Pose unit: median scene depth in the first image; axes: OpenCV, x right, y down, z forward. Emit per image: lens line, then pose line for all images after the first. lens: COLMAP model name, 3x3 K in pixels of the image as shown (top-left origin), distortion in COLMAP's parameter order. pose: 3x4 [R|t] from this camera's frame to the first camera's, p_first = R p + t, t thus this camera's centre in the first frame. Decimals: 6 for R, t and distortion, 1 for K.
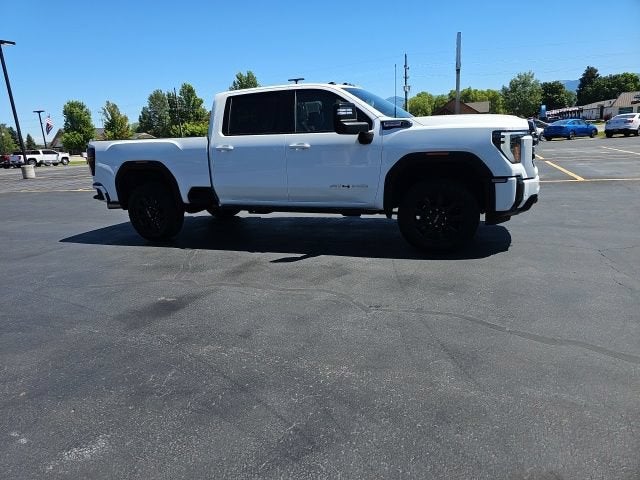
lens RADIAL K [[422.9, 0, 312.7], [0, 422.9, 238.5], [0, 0, 1]] dist [0.062946, -0.056770]
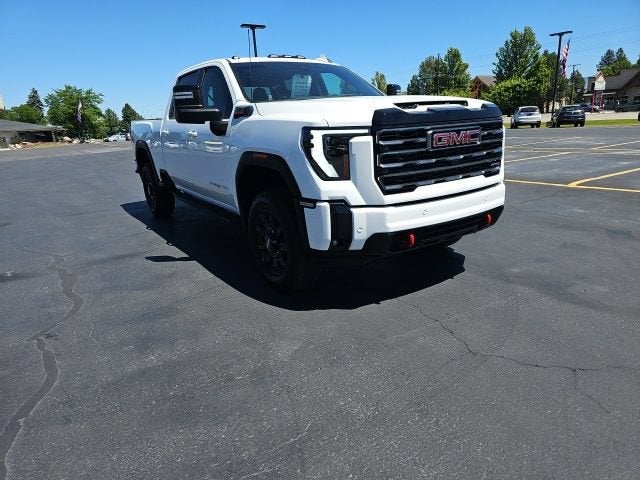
lens RADIAL K [[423.9, 0, 313.8], [0, 423.9, 247.5], [0, 0, 1]] dist [0.062979, -0.055291]
pose [[0.825330, 0.179504, -0.535358, 0.686125], [-0.131960, 0.983186, 0.126225, -0.130729], [0.549014, -0.033531, 0.835140, 0.388860]]
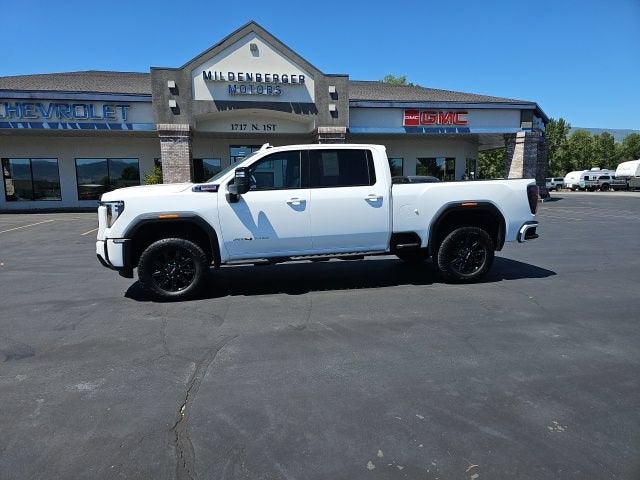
lens RADIAL K [[412.9, 0, 306.8], [0, 412.9, 241.2], [0, 0, 1]] dist [0.063040, -0.055152]
pose [[-0.847349, 0.146077, -0.510549, 0.647188], [-0.057381, 0.930606, 0.361497, -0.596576], [0.527927, 0.335610, -0.780166, 2.217423]]
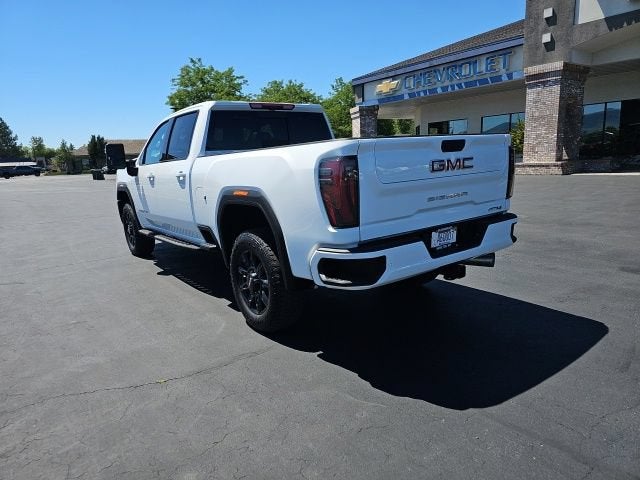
lens RADIAL K [[419.5, 0, 317.5], [0, 419.5, 241.3], [0, 0, 1]] dist [0.058266, -0.048676]
pose [[-0.847658, -0.000351, 0.530542, -0.761618], [0.222116, 0.907909, 0.355479, -0.440210], [-0.481809, 0.419167, -0.769519, 2.000384]]
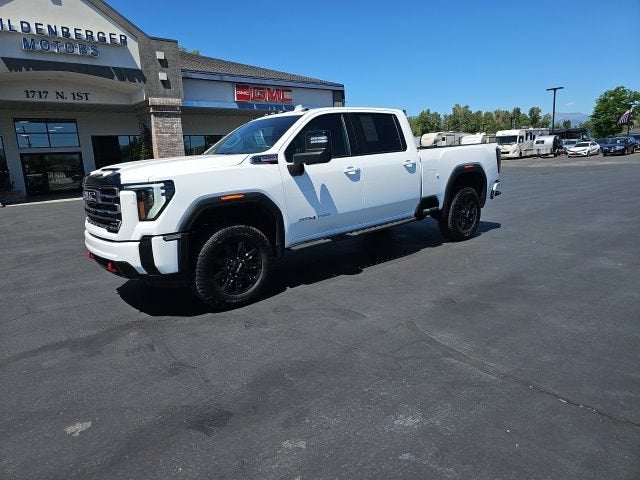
lens RADIAL K [[419.8, 0, 310.1], [0, 419.8, 237.3], [0, 0, 1]] dist [0.053851, -0.045550]
pose [[-0.479778, 0.250121, -0.840983, 1.008095], [-0.123482, 0.929716, 0.346958, -0.487679], [0.868657, 0.270309, -0.415172, 1.702065]]
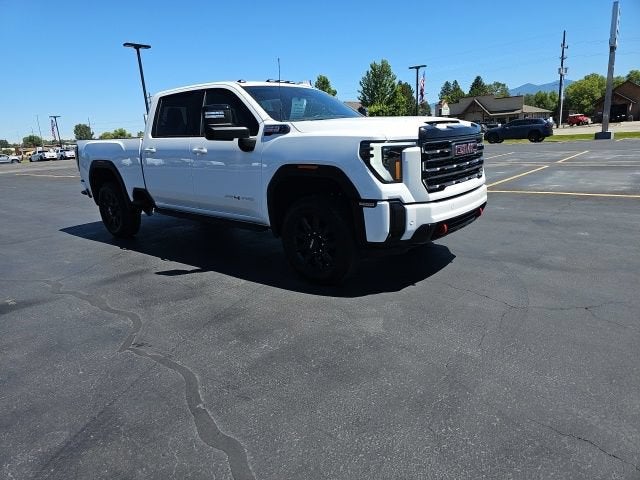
lens RADIAL K [[422.6, 0, 312.0], [0, 422.6, 246.7], [0, 0, 1]] dist [0.063981, -0.055618]
pose [[0.948679, 0.087922, -0.303772, 0.496471], [-0.075859, 0.995797, 0.051311, -0.076327], [0.307007, -0.025633, 0.951362, 0.188369]]
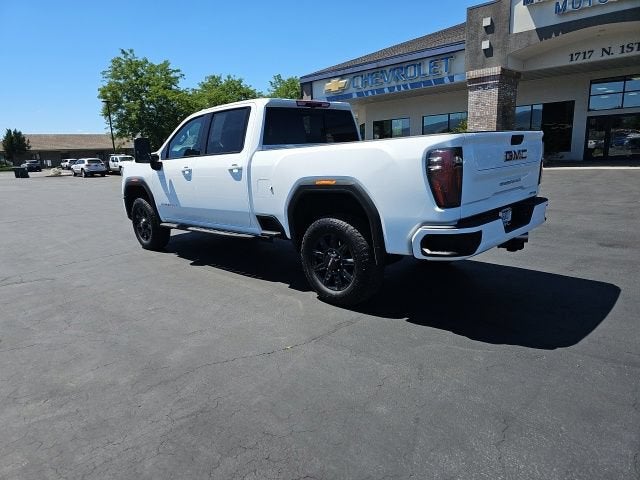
lens RADIAL K [[417.2, 0, 316.2], [0, 417.2, 242.0], [0, 0, 1]] dist [0.060738, -0.051374]
pose [[-0.916992, 0.021800, 0.398310, -0.589292], [0.193058, 0.898032, 0.395307, -0.498280], [-0.349077, 0.439390, -0.827696, 2.173149]]
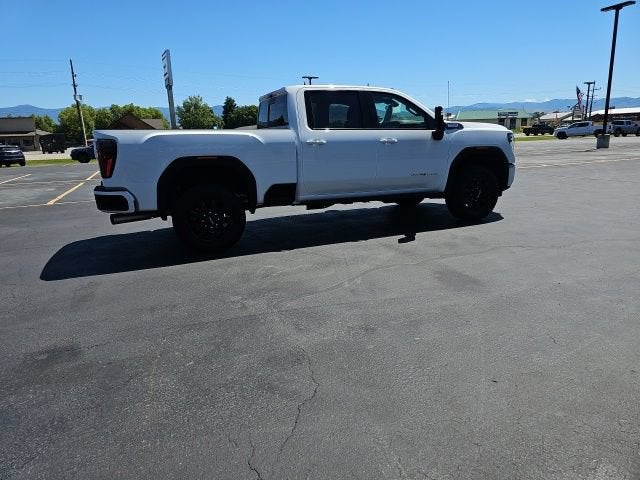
lens RADIAL K [[417.2, 0, 316.2], [0, 417.2, 242.0], [0, 0, 1]] dist [0.060738, -0.051374]
pose [[0.720046, -0.130653, 0.681515, -0.967666], [0.149649, 0.988242, 0.031345, -0.014125], [-0.677597, 0.079418, 0.731132, 0.327842]]
